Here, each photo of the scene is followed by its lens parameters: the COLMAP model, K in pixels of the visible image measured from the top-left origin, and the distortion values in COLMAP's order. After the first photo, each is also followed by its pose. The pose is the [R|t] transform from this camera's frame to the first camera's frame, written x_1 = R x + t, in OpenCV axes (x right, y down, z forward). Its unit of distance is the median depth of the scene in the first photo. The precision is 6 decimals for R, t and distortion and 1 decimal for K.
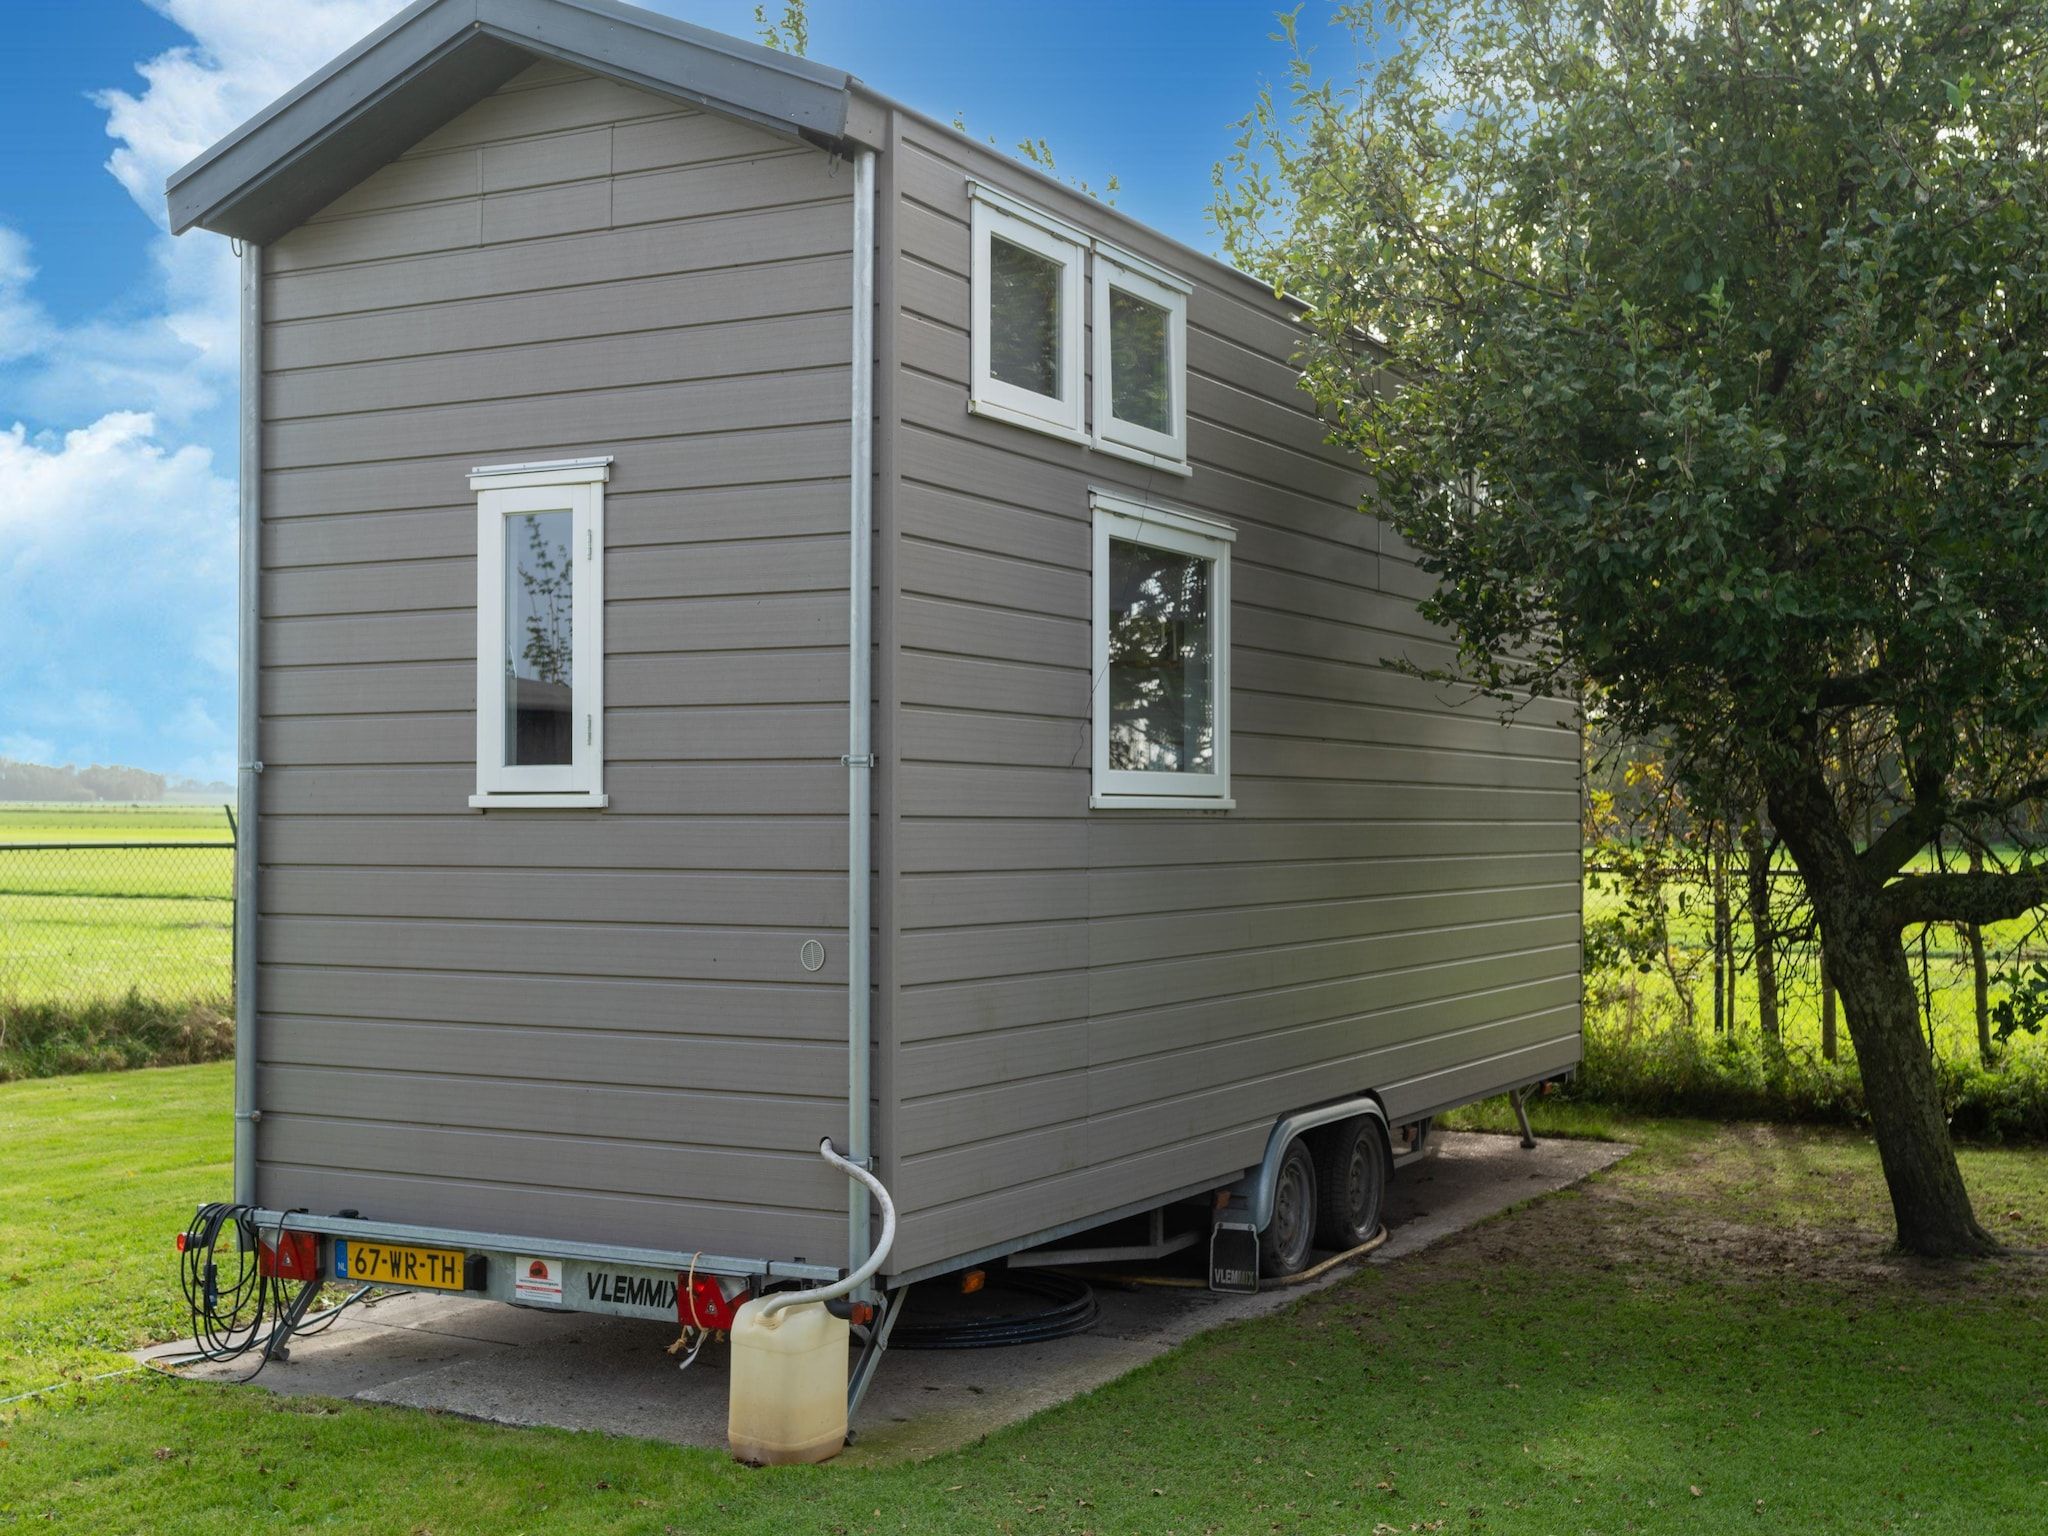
lens RADIAL K [[2512.2, 0, 1024.1], [0, 2512.2, 827.6], [0, 0, 1]] dist [-0.010683, -0.011323]
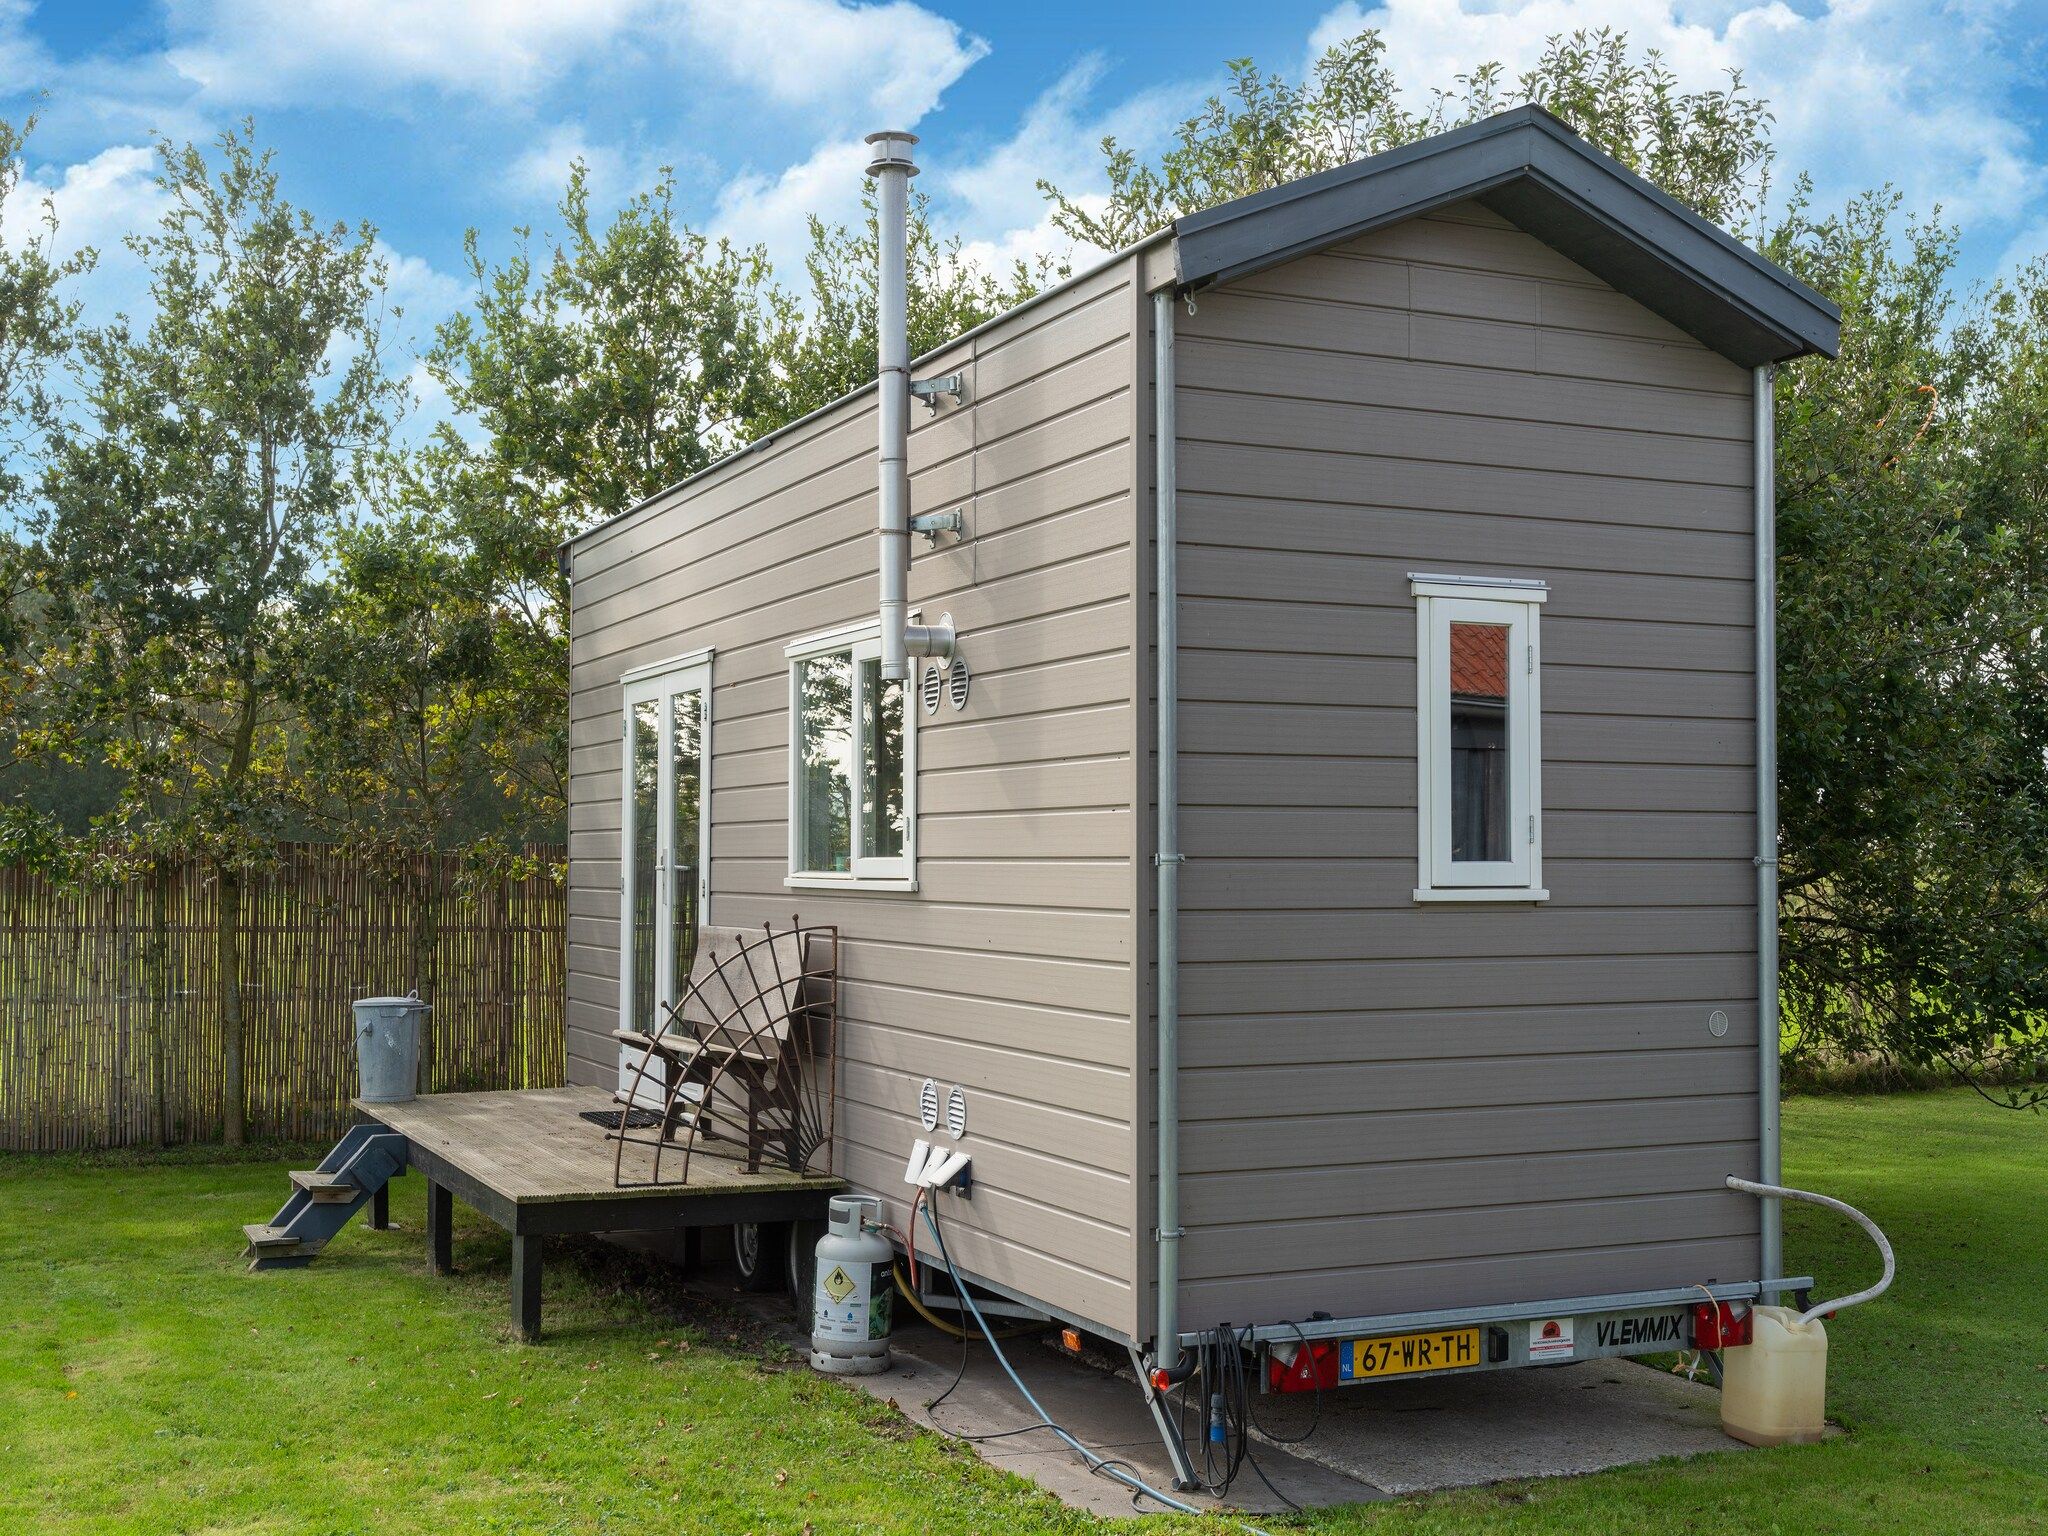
lens RADIAL K [[2398.8, 0, 1061.2], [0, 2398.8, 839.2], [0, 0, 1]] dist [-0.017126, 0.050933]
pose [[0.609470, 0.008361, 0.792765, -1.101522], [0.002405, 0.999920, -0.012395, -0.021844], [-0.792805, 0.009461, 0.609402, 0.518319]]
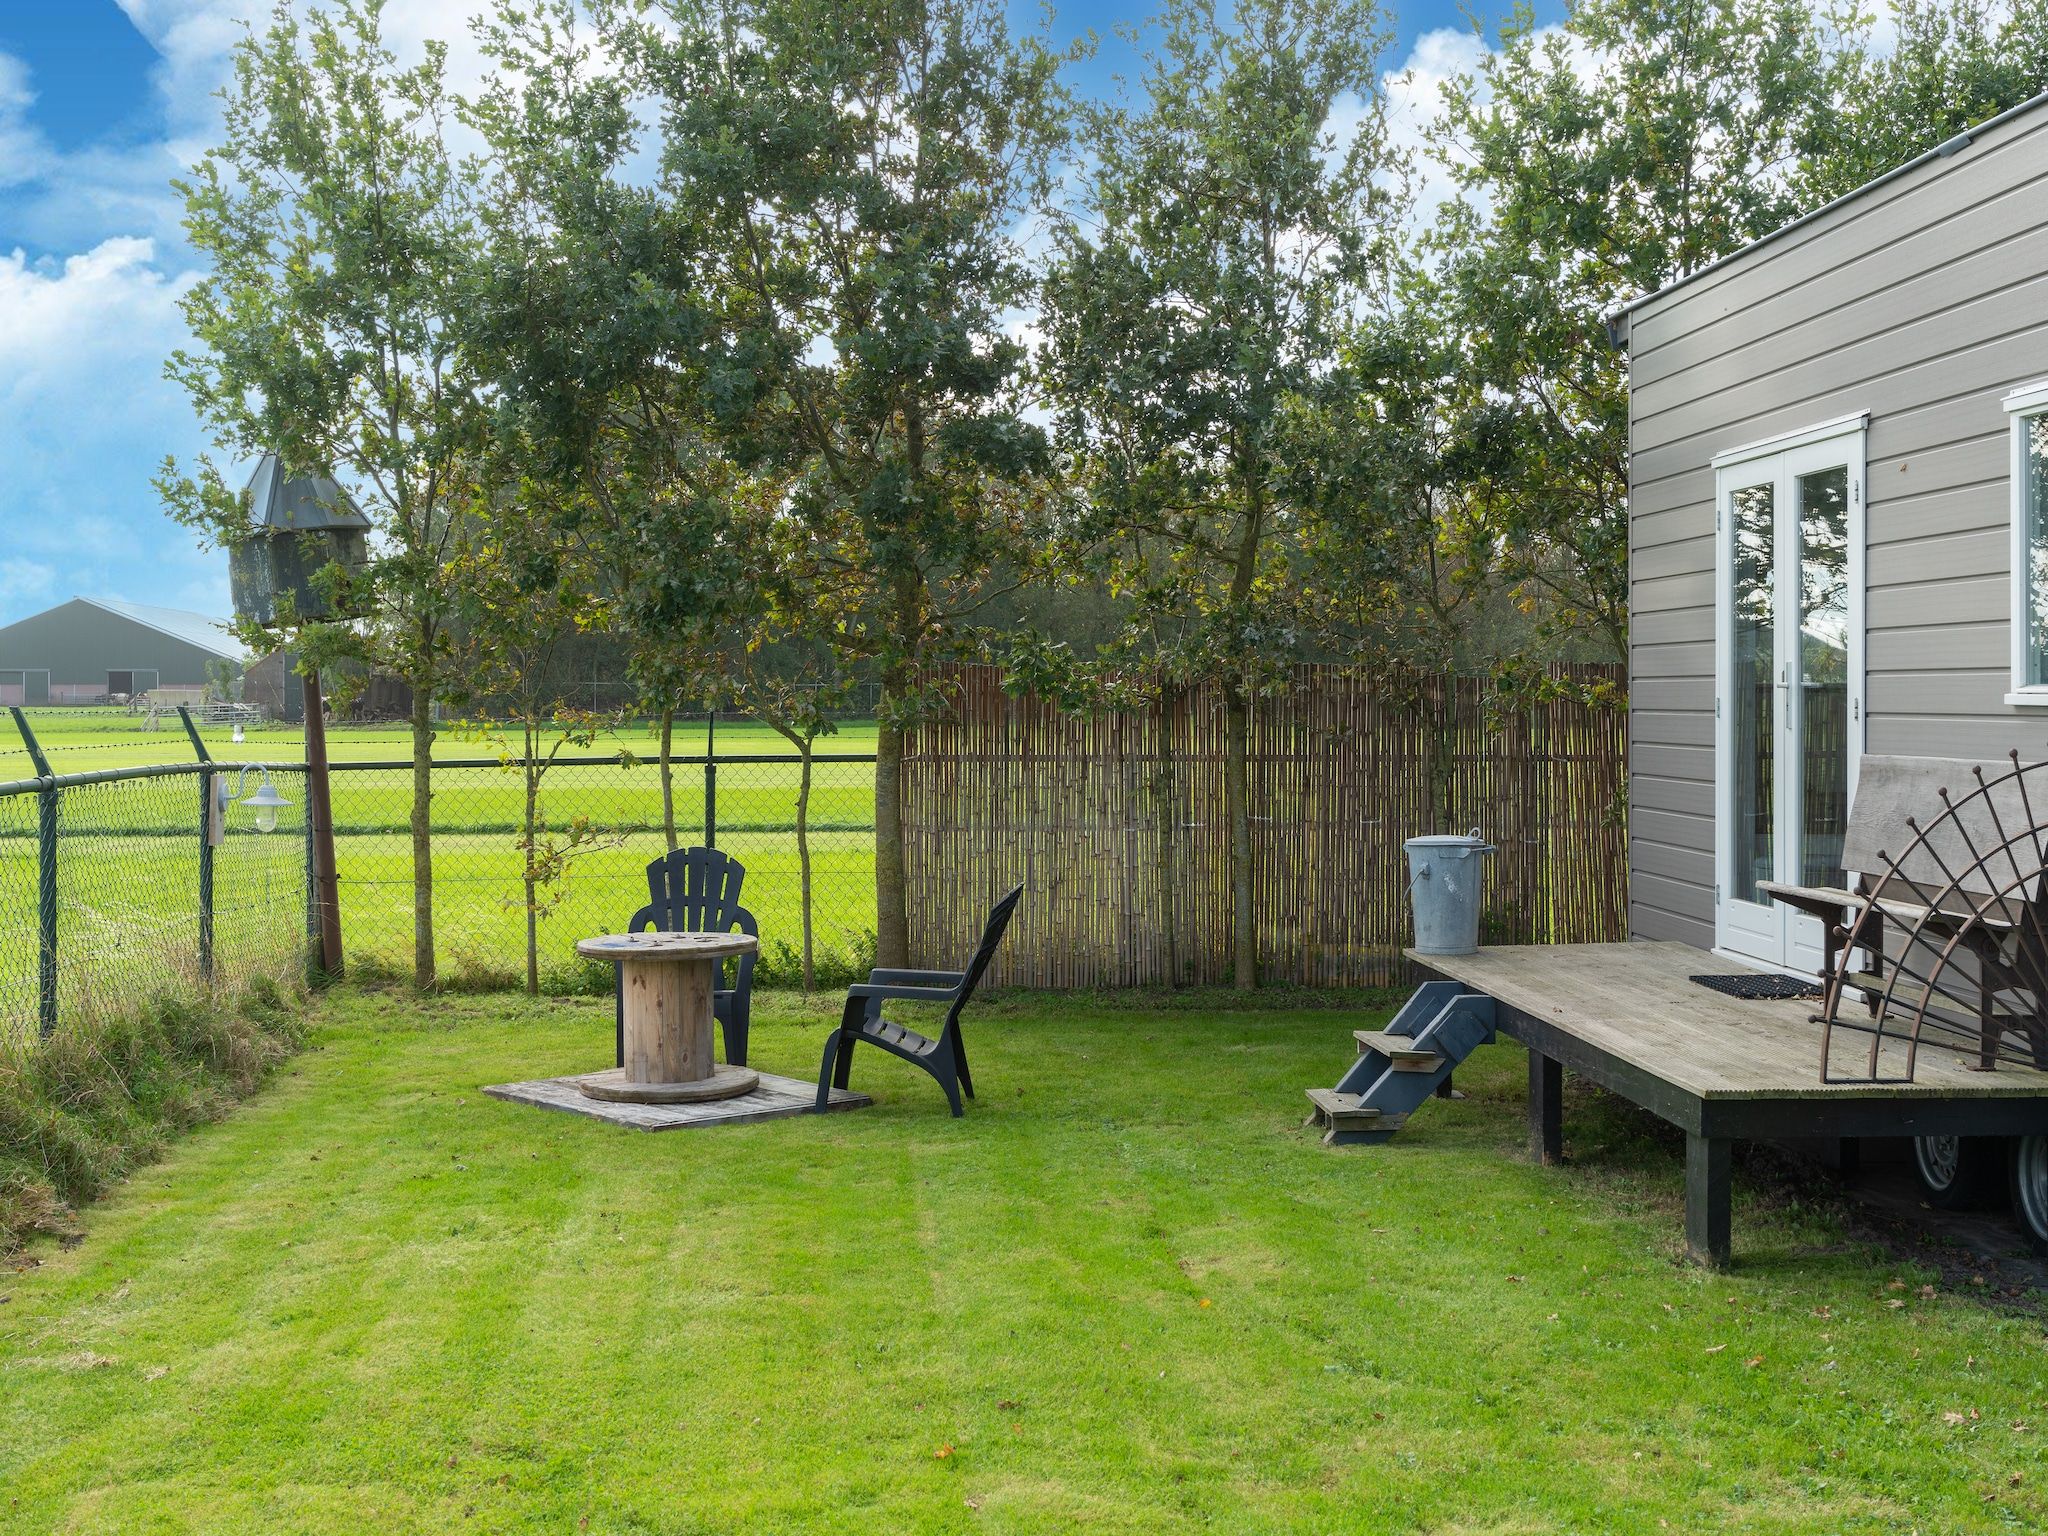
lens RADIAL K [[2398.8, 0, 1061.2], [0, 2398.8, 839.2], [0, 0, 1]] dist [-0.017126, 0.050933]
pose [[0.847046, -0.037663, 0.530184, -1.043350], [0.009066, 0.998365, 0.056437, -0.016605], [-0.531442, -0.042998, 0.846003, 0.794468]]
